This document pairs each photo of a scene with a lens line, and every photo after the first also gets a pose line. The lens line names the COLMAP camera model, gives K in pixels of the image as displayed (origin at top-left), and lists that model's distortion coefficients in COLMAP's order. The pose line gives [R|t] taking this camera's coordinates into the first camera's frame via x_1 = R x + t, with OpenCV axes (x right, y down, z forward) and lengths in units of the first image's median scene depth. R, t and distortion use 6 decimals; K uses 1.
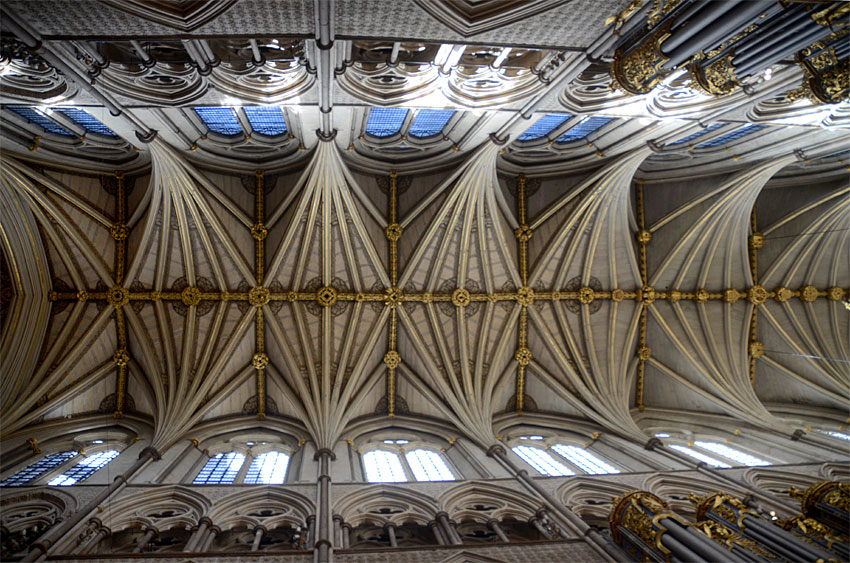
lens RADIAL K [[771.0, 0, 425.0], [0, 771.0, 281.5], [0, 0, 1]] dist [0.062515, 0.004095]
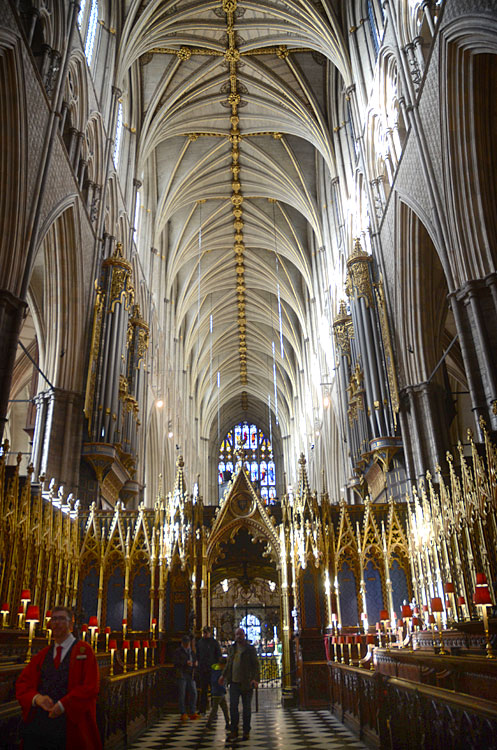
lens RADIAL K [[680.3, 0, 248.5], [0, 680.3, 375.0], [0, 0, 1]] dist [0.062515, 0.004095]
pose [[0.006725, 0.628573, 0.777722, -0.399742], [-0.999931, 0.011700, -0.000809, -0.000389], [-0.009608, -0.777663, 0.628608, -0.100906]]
